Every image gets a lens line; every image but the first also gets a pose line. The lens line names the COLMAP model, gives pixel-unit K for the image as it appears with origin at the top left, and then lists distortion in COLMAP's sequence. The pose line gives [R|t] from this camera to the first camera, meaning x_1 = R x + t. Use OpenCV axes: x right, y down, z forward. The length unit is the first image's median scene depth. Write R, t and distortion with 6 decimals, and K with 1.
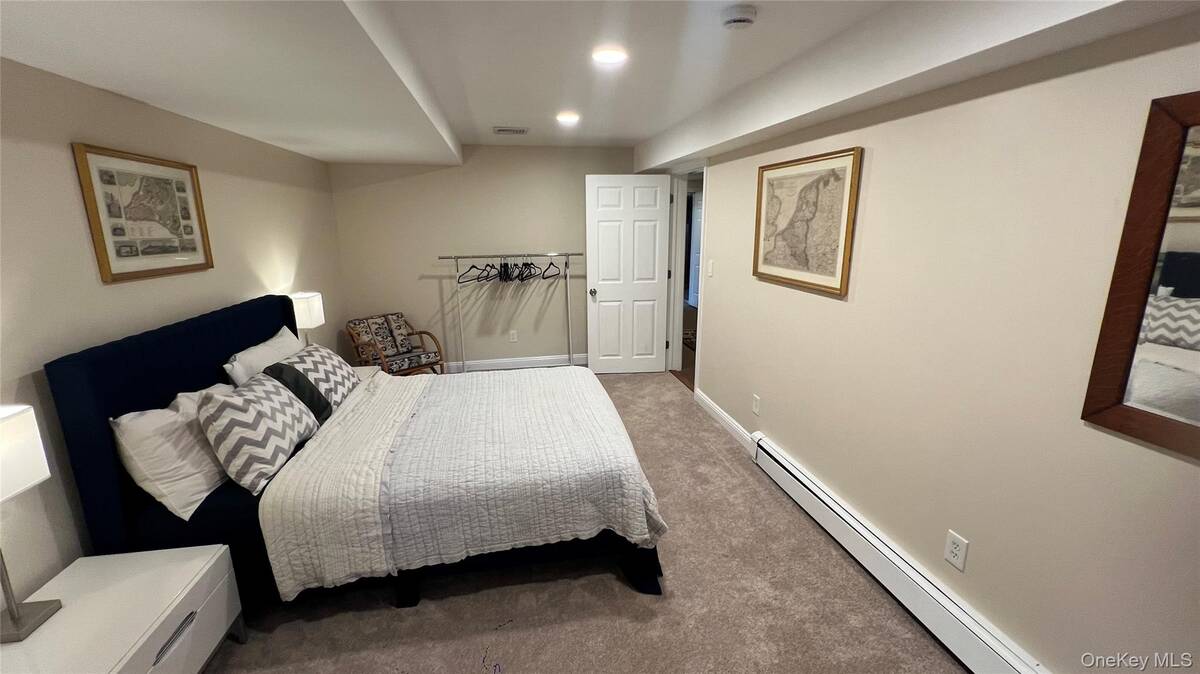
lens RADIAL K [[479.3, 0, 598.3], [0, 479.3, 333.2], [0, 0, 1]] dist [-0.002987, 0.000215]
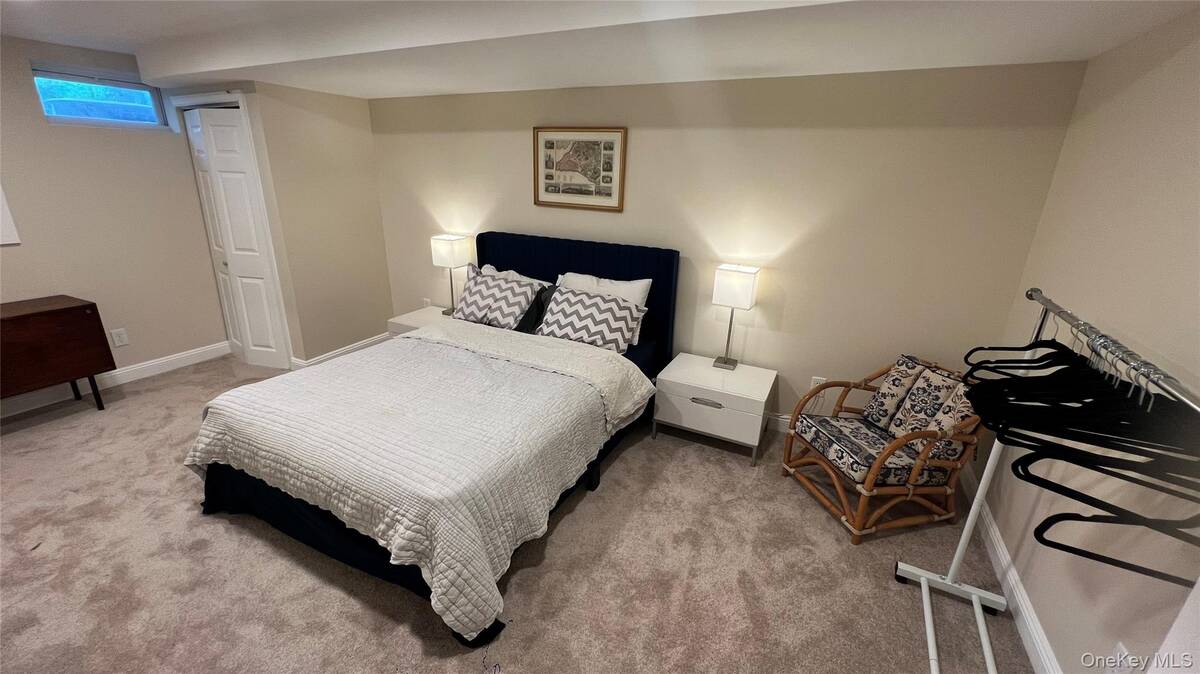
lens RADIAL K [[479.3, 0, 597.2], [0, 479.3, 341.0], [0, 0, 1]] dist [-0.002987, 0.000215]
pose [[-0.620498, 0.266837, -0.737414, 0.297312], [-0.196109, 0.857655, 0.475363, -0.516882], [0.759291, 0.439575, -0.479844, 2.044309]]
